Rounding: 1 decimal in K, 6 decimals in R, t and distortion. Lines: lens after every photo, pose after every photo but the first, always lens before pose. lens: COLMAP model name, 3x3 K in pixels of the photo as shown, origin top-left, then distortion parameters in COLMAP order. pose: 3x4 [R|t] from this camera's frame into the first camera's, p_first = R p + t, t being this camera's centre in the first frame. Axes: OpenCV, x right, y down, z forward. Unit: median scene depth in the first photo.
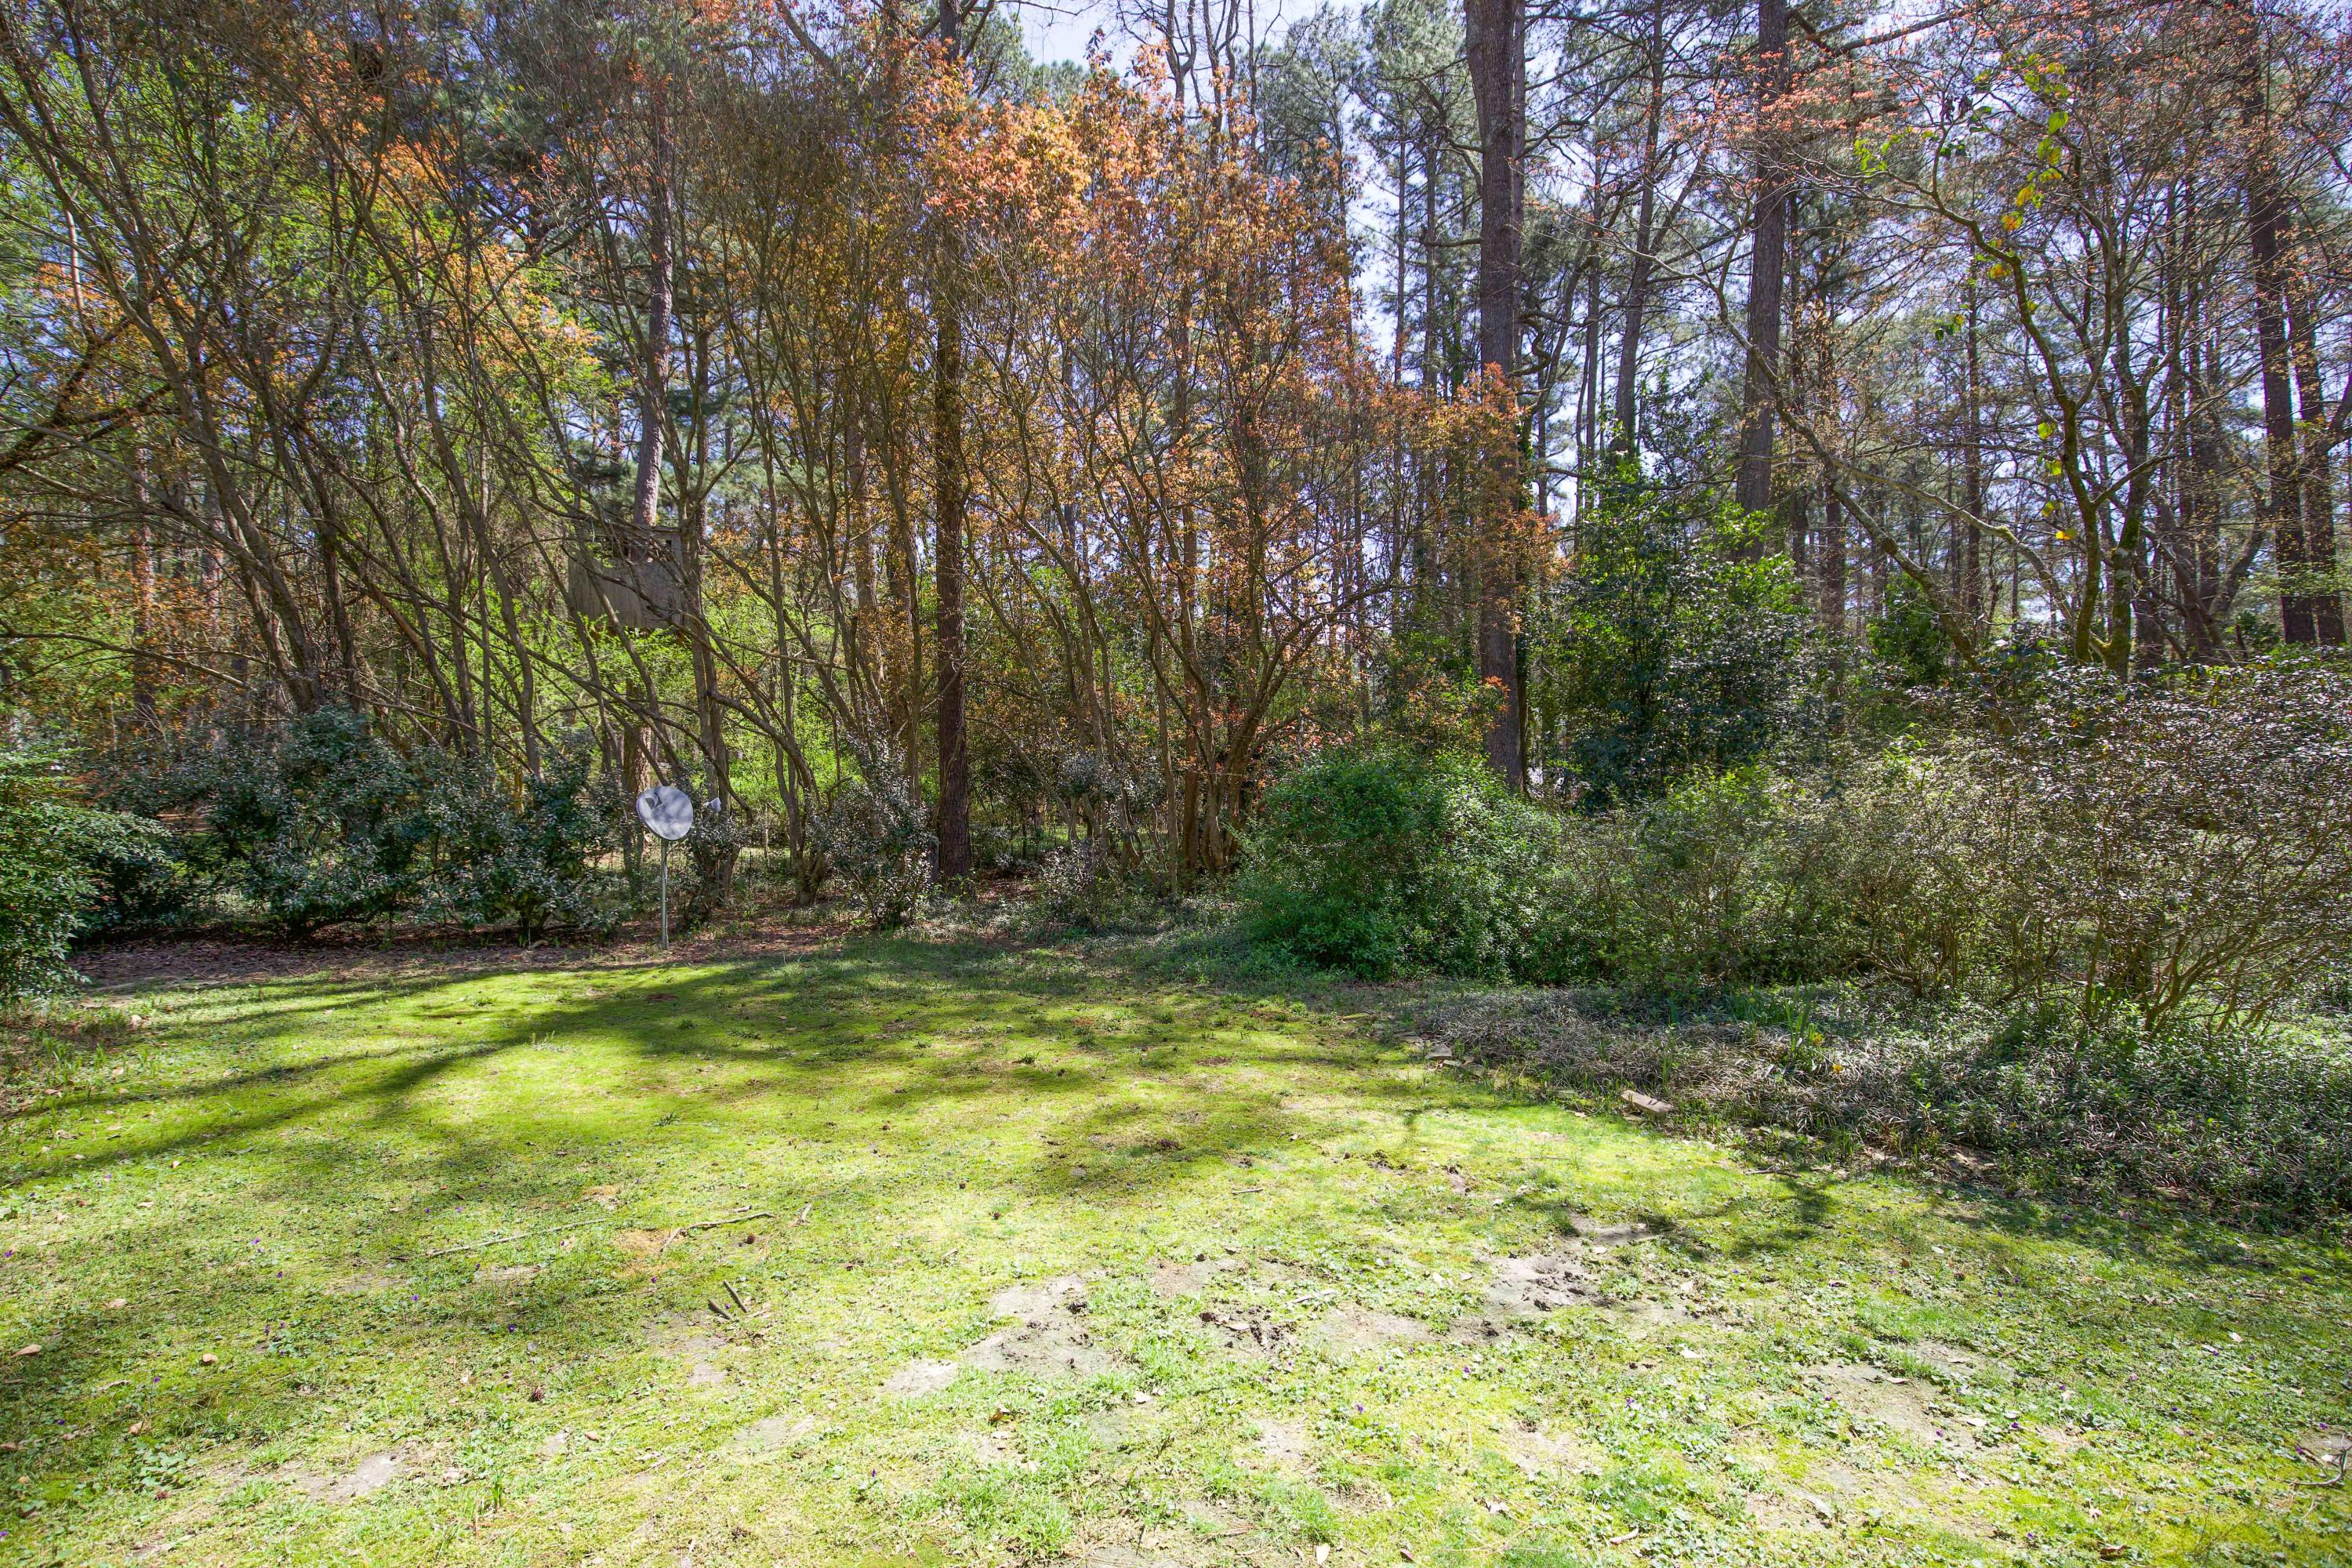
lens RADIAL K [[1093.2, 0, 1161.6], [0, 1093.2, 783.7], [0, 0, 1]] dist [-0.026165, 0.000749]
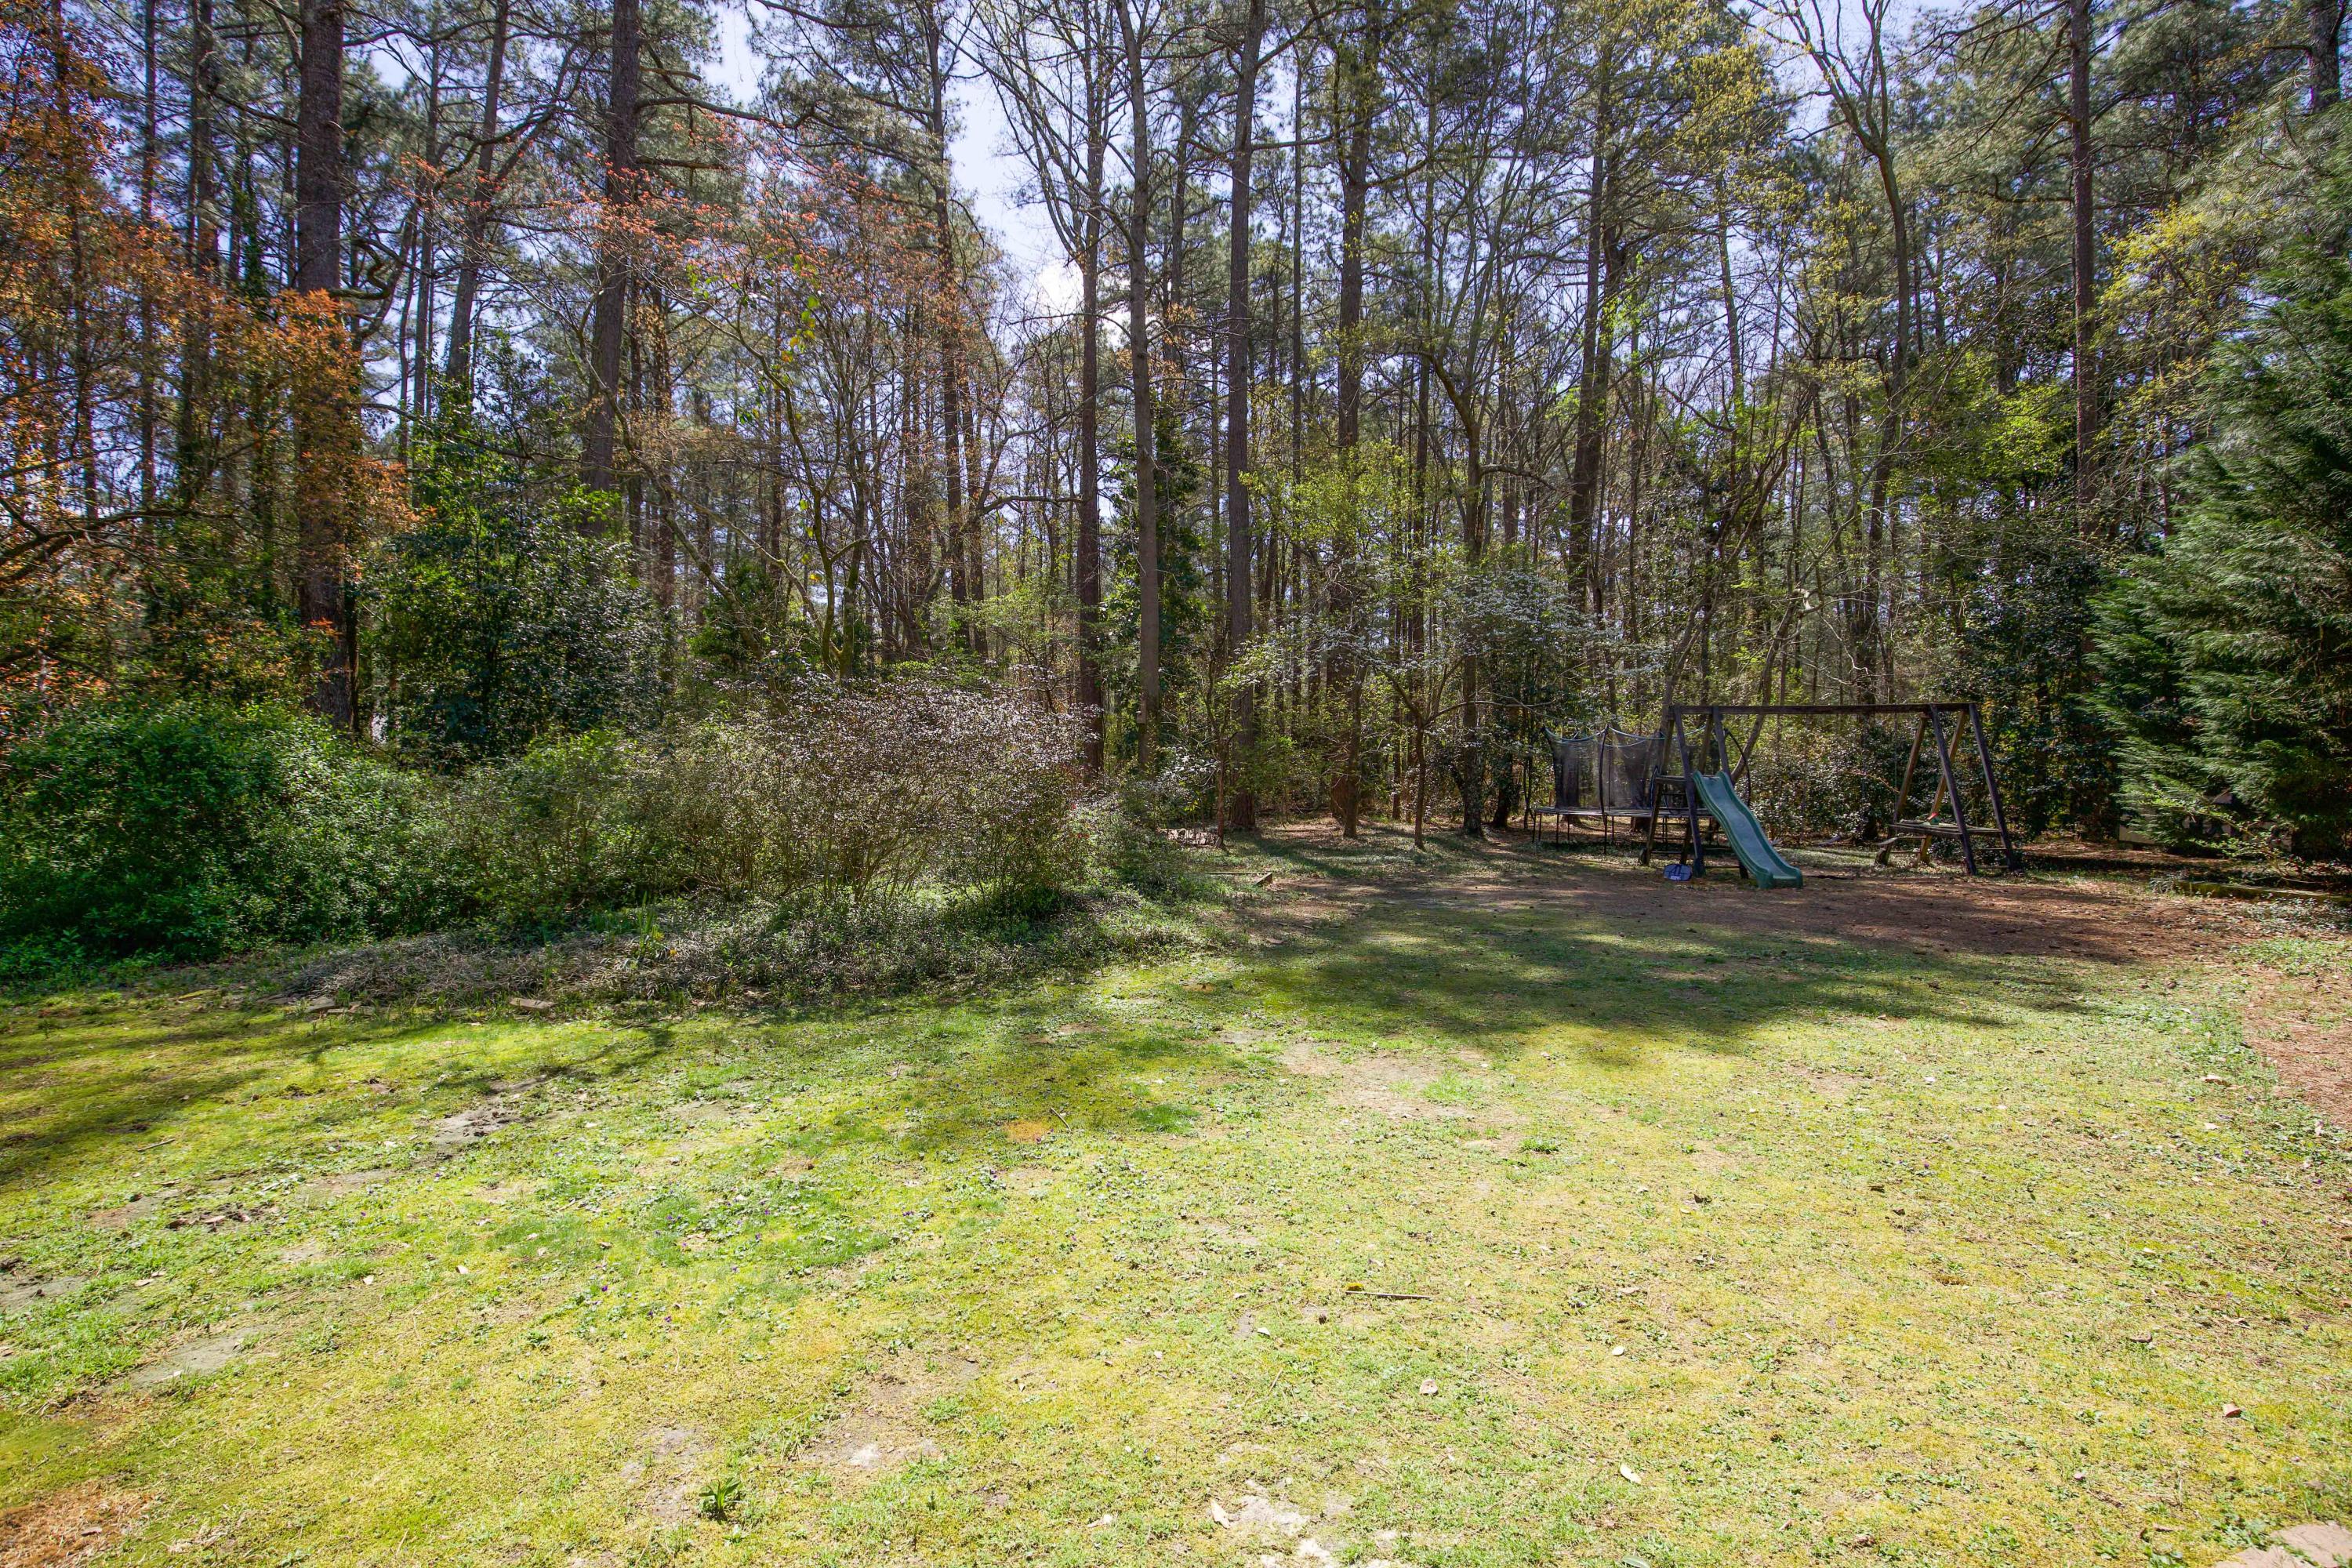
lens RADIAL K [[1093.2, 0, 1161.6], [0, 1093.2, 783.7], [0, 0, 1]] dist [-0.026165, 0.000749]
pose [[0.553364, -0.031274, 0.832352, -0.174275], [-0.007616, 0.999063, 0.042601, -0.018075], [-0.832905, -0.029913, 0.552608, -0.273845]]
